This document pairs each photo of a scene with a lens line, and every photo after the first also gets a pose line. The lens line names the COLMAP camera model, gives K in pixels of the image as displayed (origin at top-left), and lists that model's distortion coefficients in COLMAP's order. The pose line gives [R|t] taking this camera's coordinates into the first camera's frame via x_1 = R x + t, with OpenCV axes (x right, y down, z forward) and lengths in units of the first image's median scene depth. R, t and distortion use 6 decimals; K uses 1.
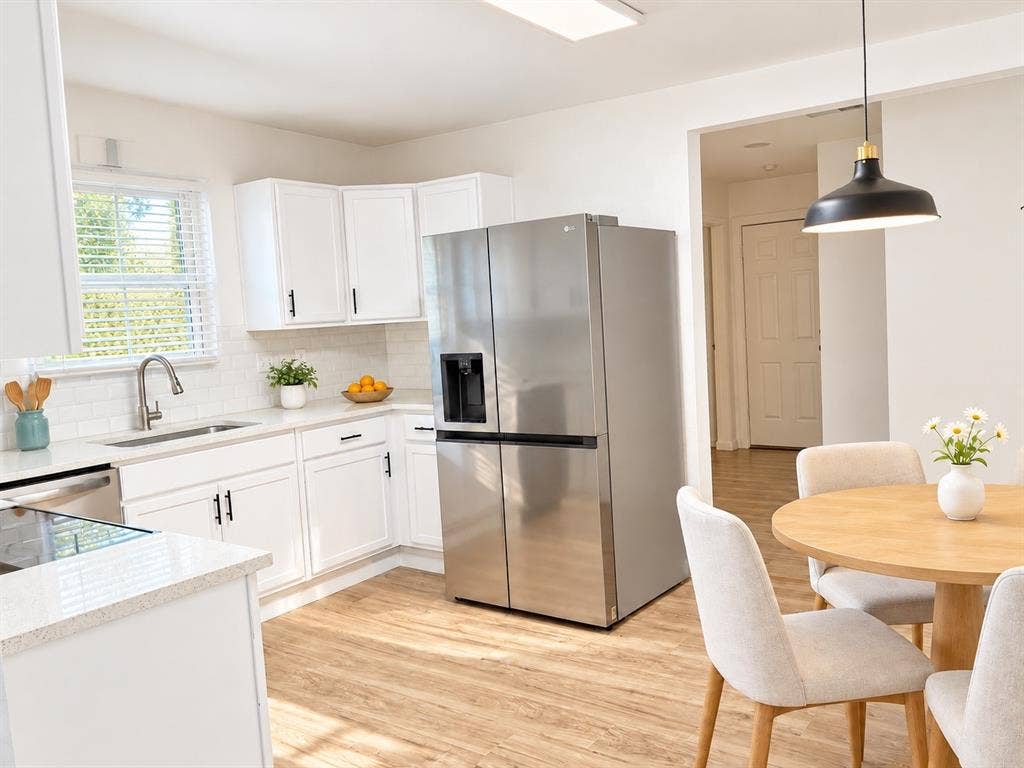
lens RADIAL K [[814.7, 0, 514.8], [0, 814.7, 378.6], [0, 0, 1]] dist [0.011221, -0.032668]
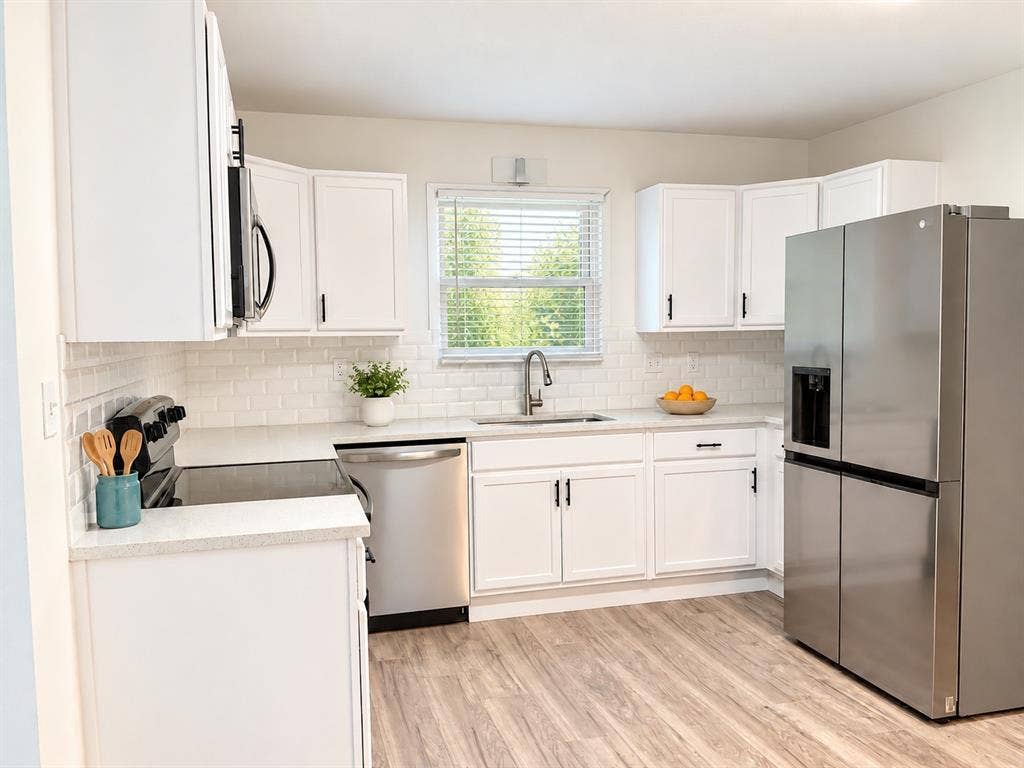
lens RADIAL K [[814.7, 0, 509.5], [0, 814.7, 382.5], [0, 0, 1]] dist [0.011221, -0.032668]
pose [[0.772646, 0.083964, -0.629260, 0.241812], [-0.081510, 0.996132, 0.032834, -0.017260], [0.629583, 0.025921, 0.776501, 0.097532]]
